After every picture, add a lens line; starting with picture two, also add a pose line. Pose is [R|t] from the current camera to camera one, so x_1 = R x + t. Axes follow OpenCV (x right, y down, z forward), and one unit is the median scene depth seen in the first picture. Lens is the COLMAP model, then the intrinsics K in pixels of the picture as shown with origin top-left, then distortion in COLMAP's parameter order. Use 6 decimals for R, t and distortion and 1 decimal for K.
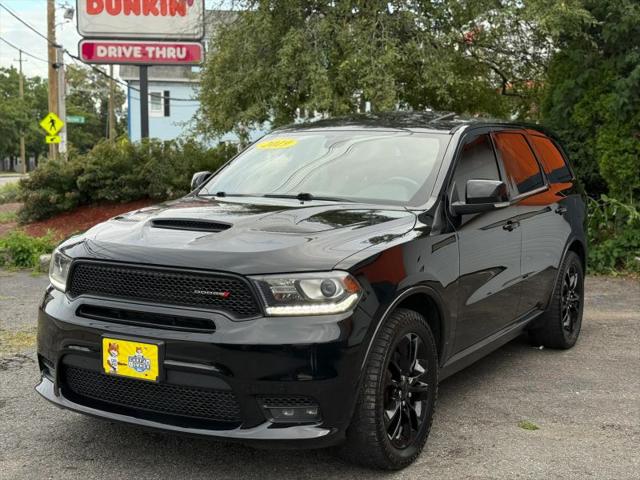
lens RADIAL K [[914.9, 0, 317.6], [0, 914.9, 238.9], [0, 0, 1]] dist [0.127308, 0.000000]
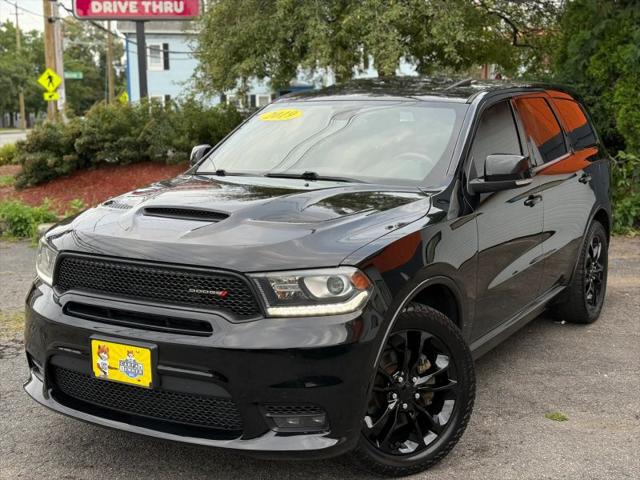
lens RADIAL K [[914.9, 0, 305.2], [0, 914.9, 238.5], [0, 0, 1]] dist [0.127308, 0.000000]
pose [[0.999731, -0.013782, -0.018630, -0.000702], [0.014767, 0.998442, 0.053801, -0.035763], [0.017859, -0.054062, 0.998378, 0.079199]]
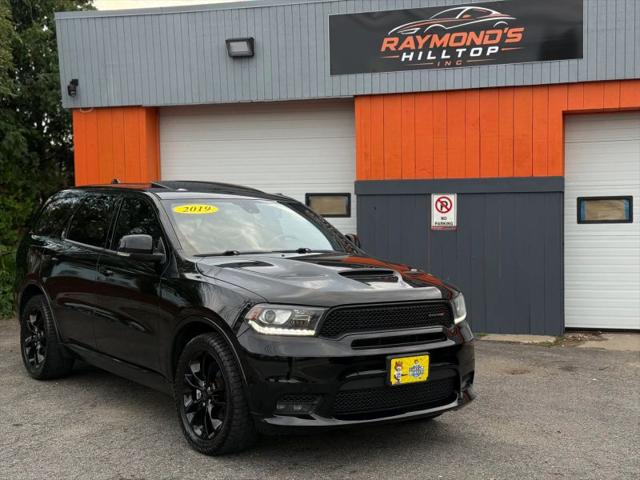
lens RADIAL K [[914.9, 0, 315.7], [0, 914.9, 240.2], [0, 0, 1]] dist [0.127308, 0.000000]
pose [[0.412885, -0.041689, 0.909829, -1.329631], [0.083348, 0.996490, 0.007837, -0.076609], [-0.906962, 0.072596, 0.414910, 0.472723]]
